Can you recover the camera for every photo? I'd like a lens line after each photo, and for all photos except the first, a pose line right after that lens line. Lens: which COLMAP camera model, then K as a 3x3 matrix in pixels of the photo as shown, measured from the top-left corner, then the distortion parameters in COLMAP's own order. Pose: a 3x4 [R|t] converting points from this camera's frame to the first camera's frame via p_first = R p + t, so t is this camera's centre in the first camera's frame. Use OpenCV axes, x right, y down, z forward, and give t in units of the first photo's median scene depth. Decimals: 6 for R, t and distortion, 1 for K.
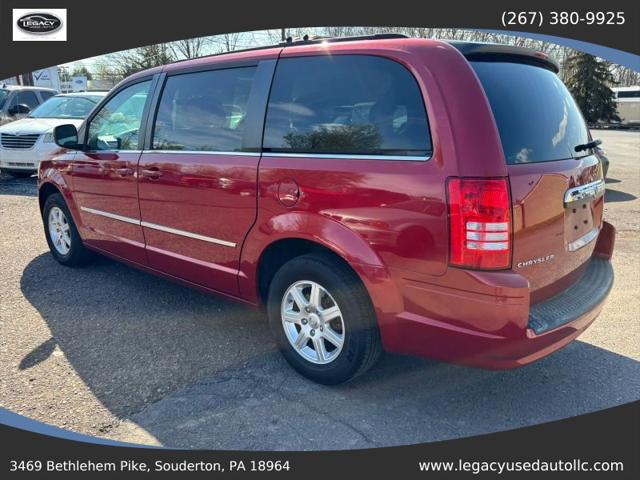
lens RADIAL K [[507.6, 0, 320.0], [0, 507.6, 240.0], [0, 0, 1]] dist [-0.019369, -0.009032]
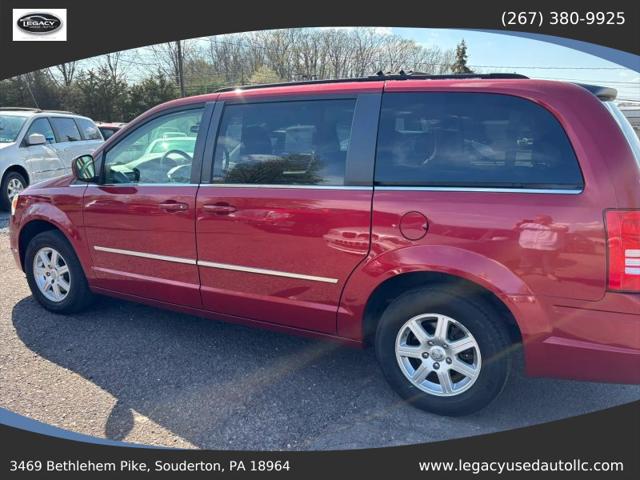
lens RADIAL K [[491.7, 0, 323.2], [0, 491.7, 242.7], [0, 0, 1]] dist [0.021075, -0.005454]
pose [[0.968916, -0.033315, 0.245138, -0.431584], [0.045015, 0.998091, -0.042280, -0.025761], [-0.243261, 0.052000, 0.968566, 0.097979]]
